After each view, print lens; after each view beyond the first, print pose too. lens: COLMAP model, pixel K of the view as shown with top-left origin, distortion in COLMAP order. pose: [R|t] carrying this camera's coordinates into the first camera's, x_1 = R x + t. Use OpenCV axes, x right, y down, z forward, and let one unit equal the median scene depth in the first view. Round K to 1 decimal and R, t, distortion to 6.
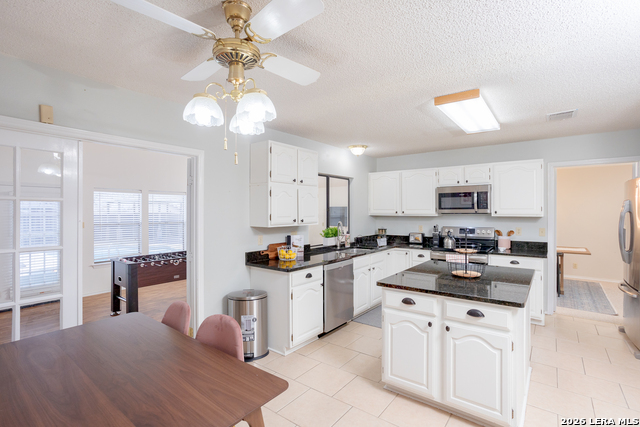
lens RADIAL K [[308.0, 0, 317.7], [0, 308.0, 212.6], [0, 0, 1]] dist [-0.047283, 0.028073]
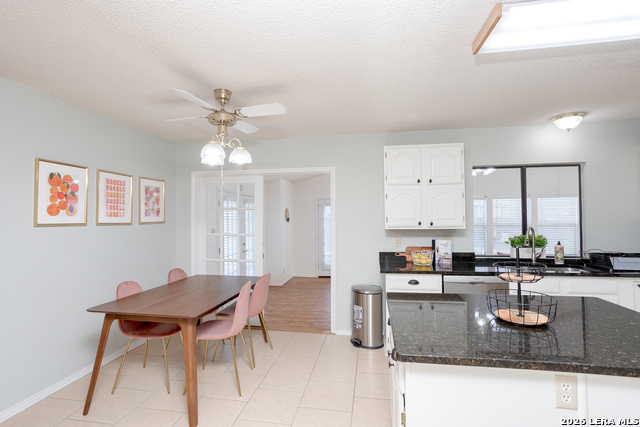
lens RADIAL K [[308.0, 0, 317.7], [0, 308.0, 212.6], [0, 0, 1]] dist [-0.047283, 0.028073]
pose [[0.479294, -0.022134, -0.877375, 0.462555], [0.002520, 0.999713, -0.023843, 0.011538], [0.877651, 0.009217, 0.479212, 0.210098]]
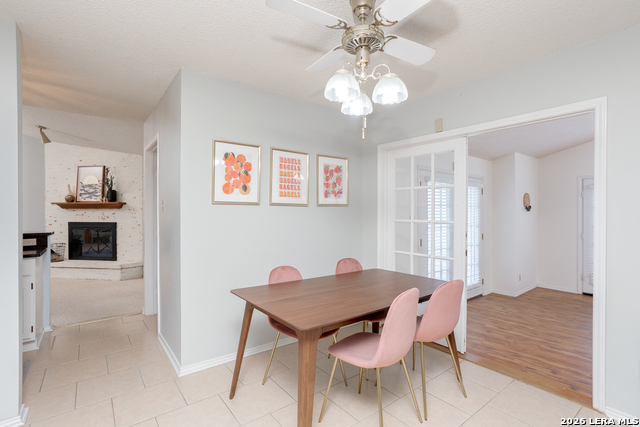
lens RADIAL K [[308.0, 0, 317.7], [0, 308.0, 212.6], [0, 0, 1]] dist [-0.047283, 0.028073]
pose [[-0.236108, -0.001764, -0.971725, 0.268238], [-0.009716, 0.999953, 0.000546, 0.036498], [0.971678, 0.009570, -0.236114, 0.354946]]
